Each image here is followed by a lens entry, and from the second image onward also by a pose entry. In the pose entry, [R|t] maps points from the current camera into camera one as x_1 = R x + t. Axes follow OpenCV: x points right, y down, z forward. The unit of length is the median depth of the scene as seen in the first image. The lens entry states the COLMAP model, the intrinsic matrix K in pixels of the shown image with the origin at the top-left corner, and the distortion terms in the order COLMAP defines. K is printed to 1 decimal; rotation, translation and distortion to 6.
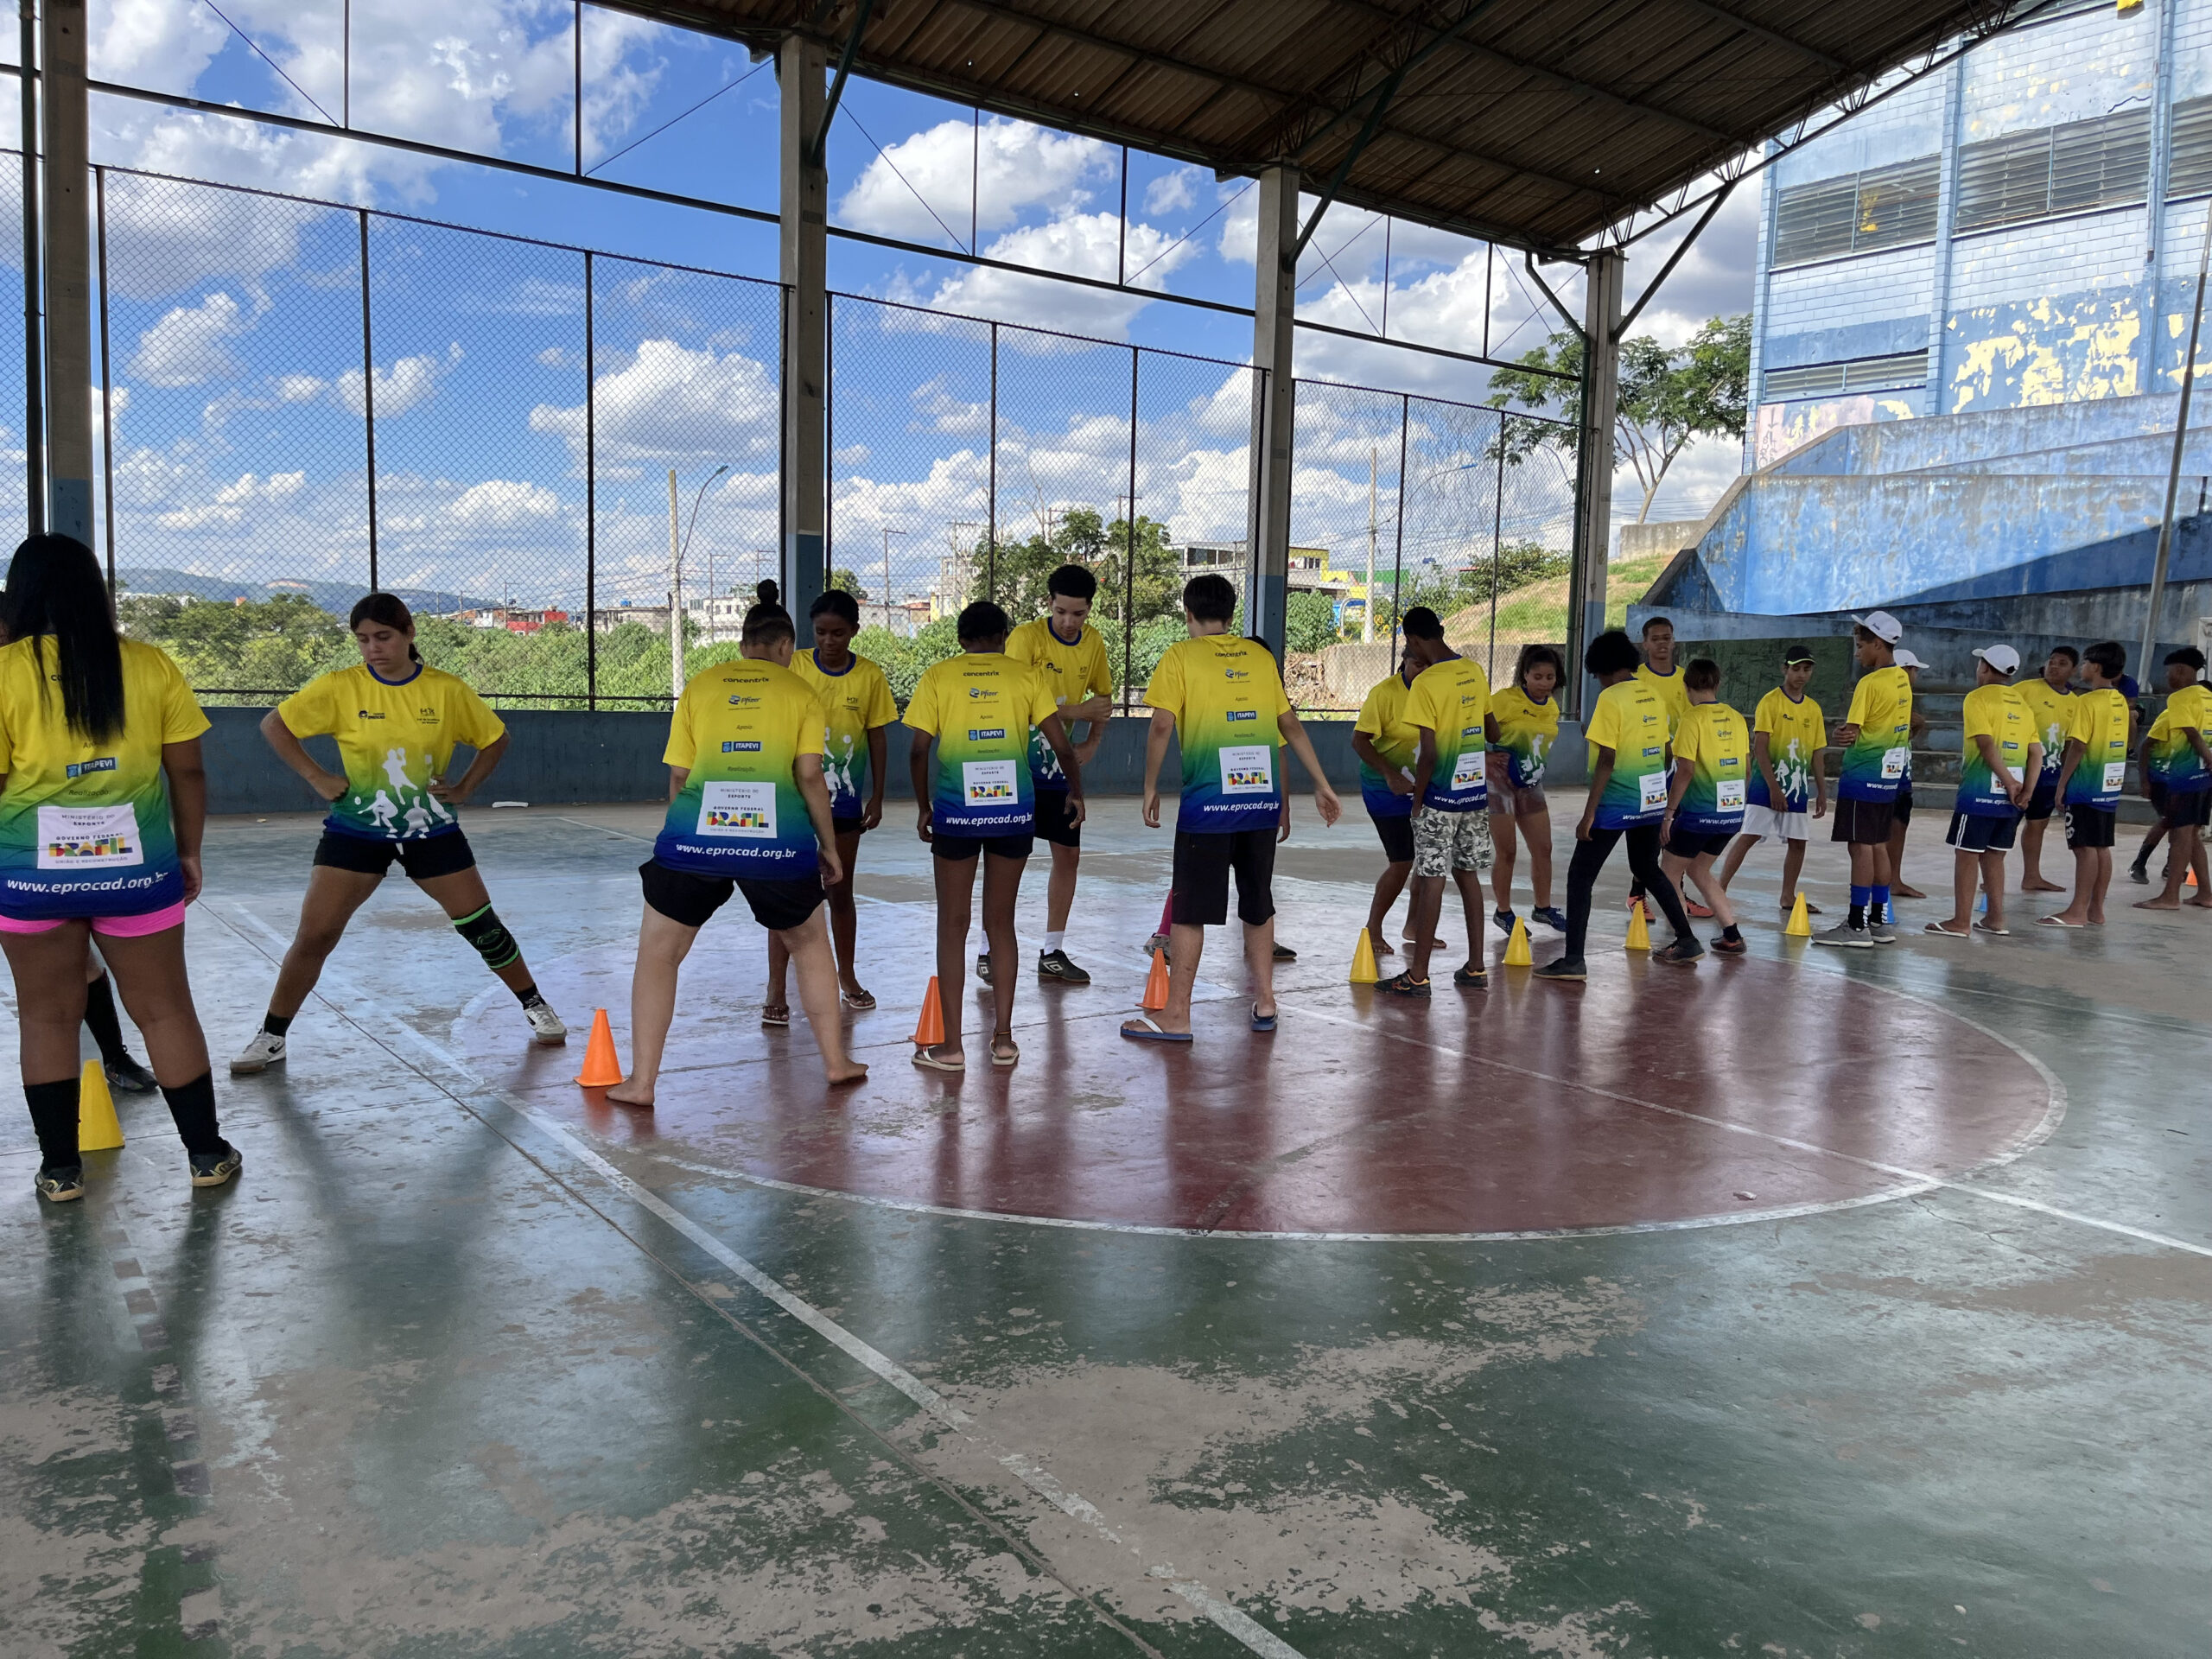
lens RADIAL K [[1677.7, 0, 1120.4], [0, 1677.7, 825.4], [0, 0, 1]] dist [0.062202, -0.090873]
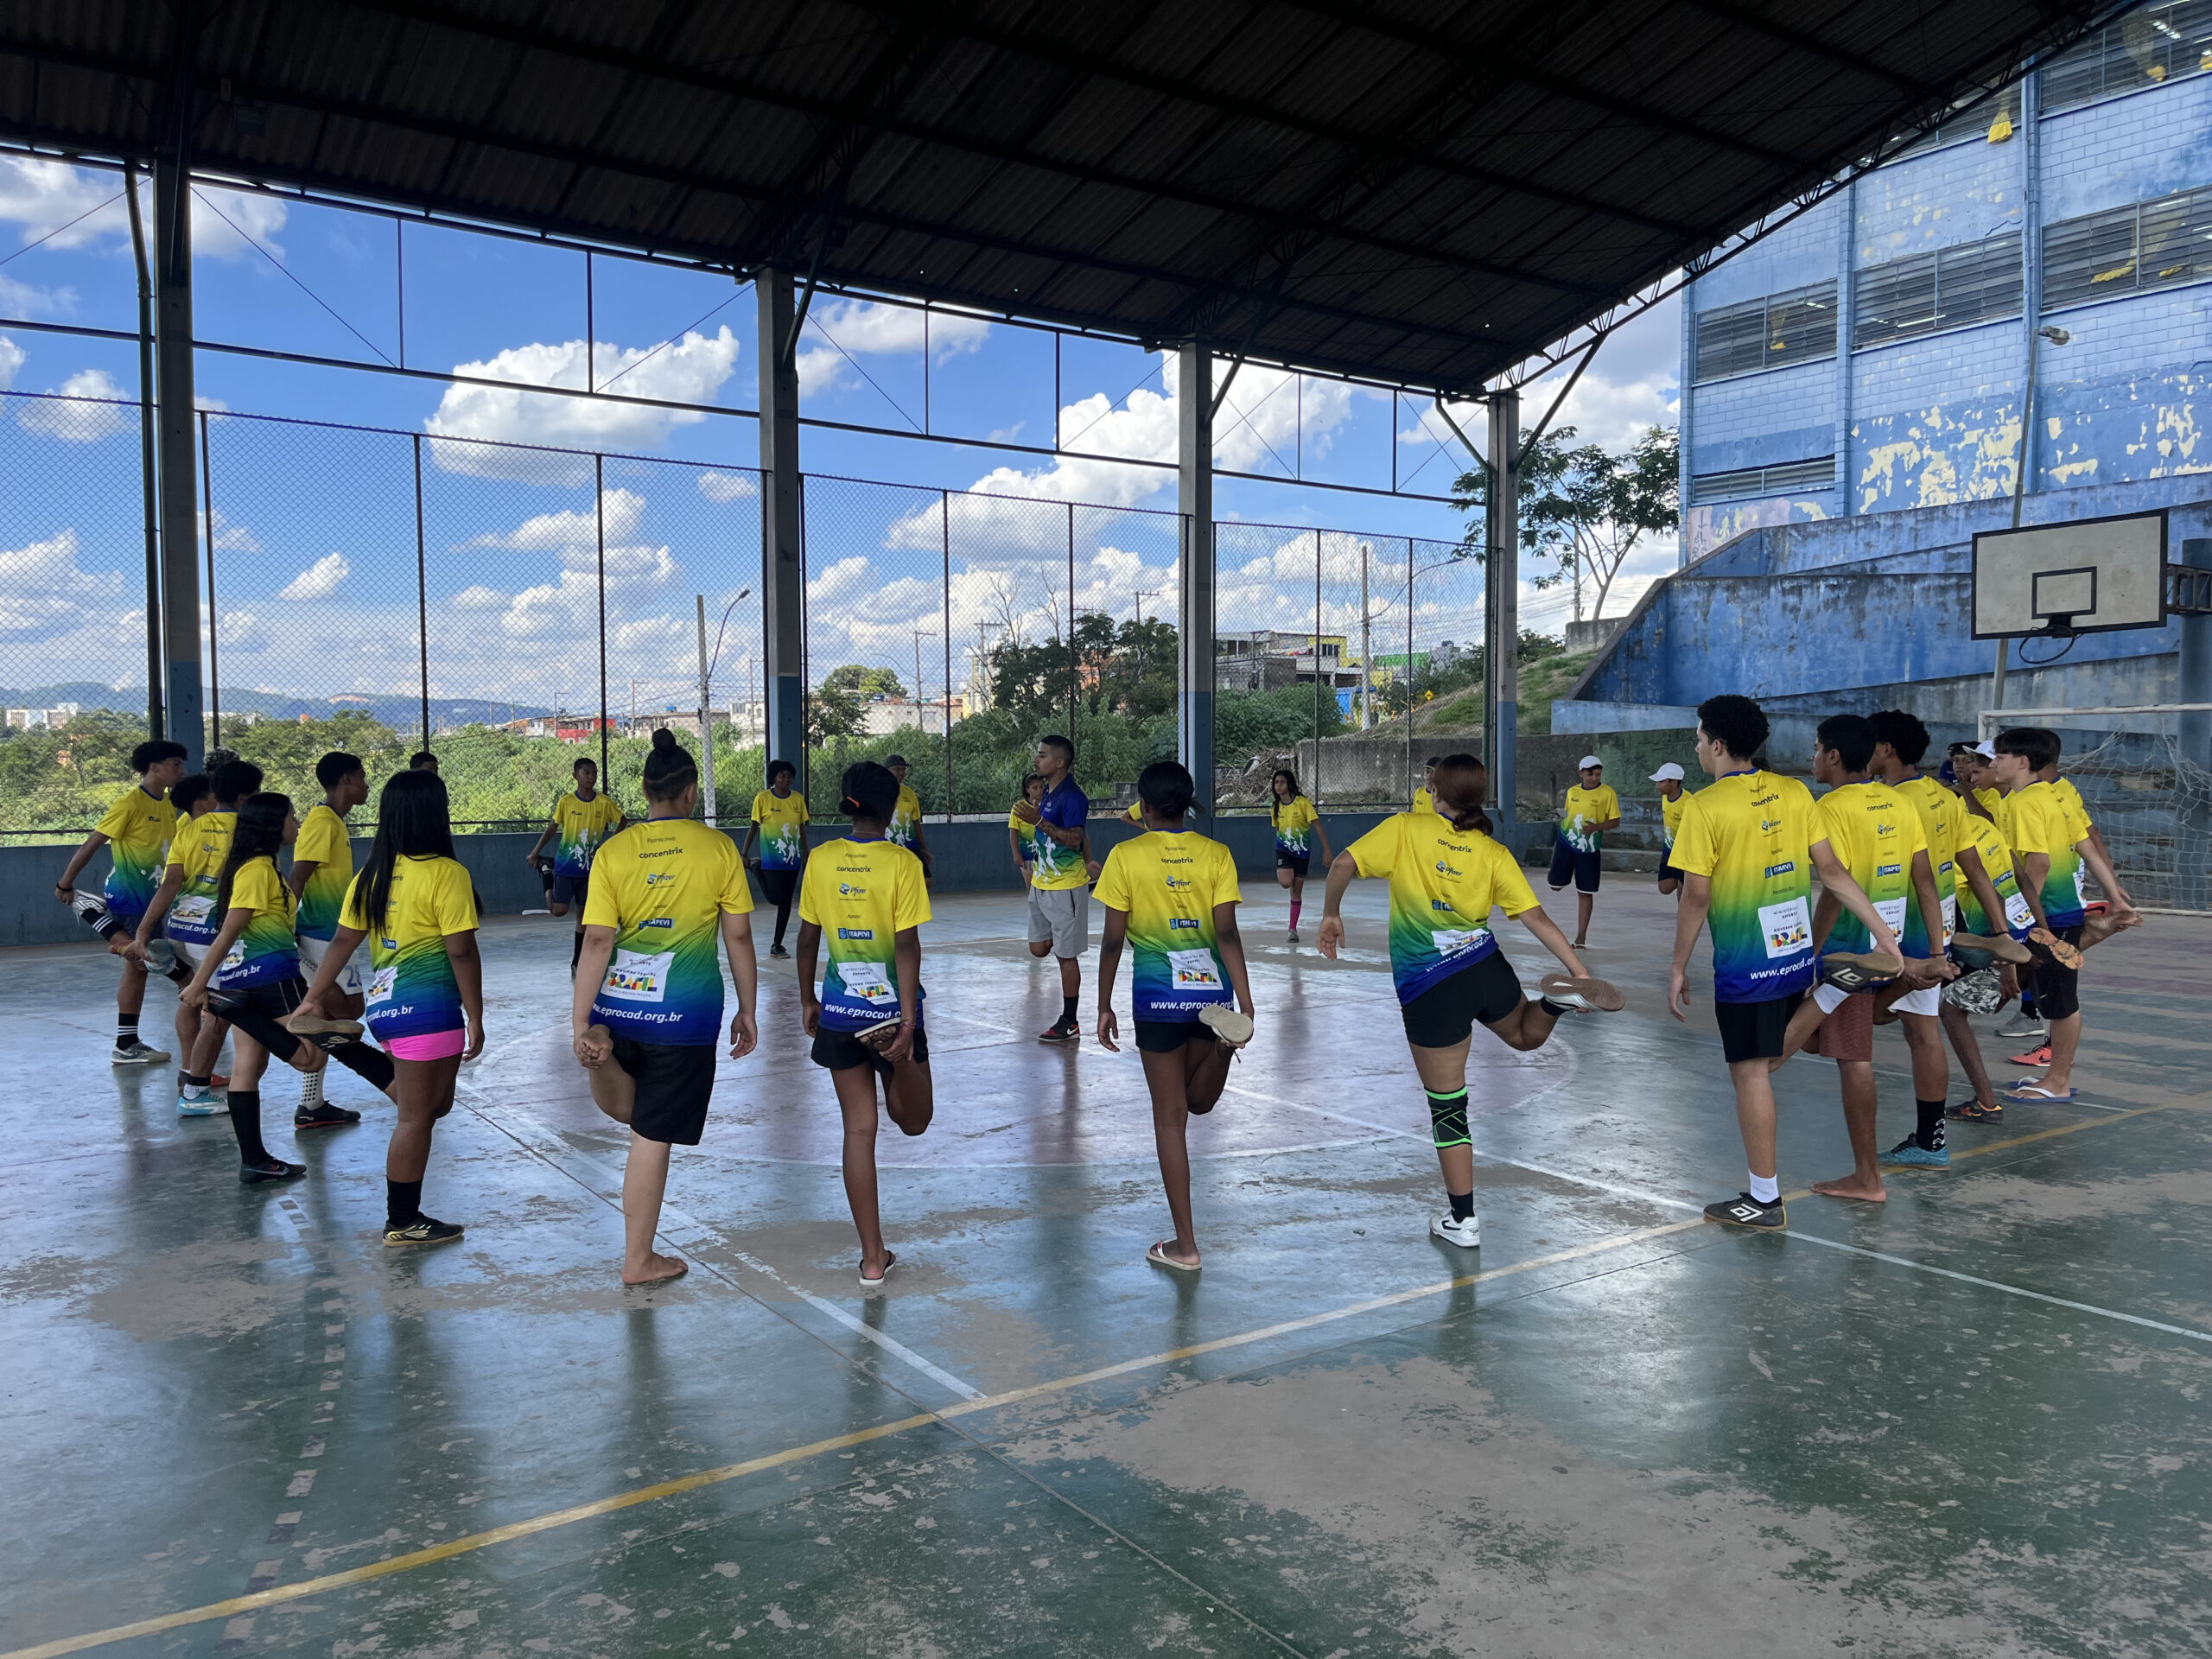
lens RADIAL K [[1677.7, 0, 1113.1], [0, 1677.7, 828.9], [0, 0, 1]] dist [0.062202, -0.090873]
pose [[0.999083, -0.028551, -0.031899, 0.048249], [0.026965, 0.998430, -0.049088, -0.000524], [0.033250, 0.048183, 0.998285, -0.103903]]
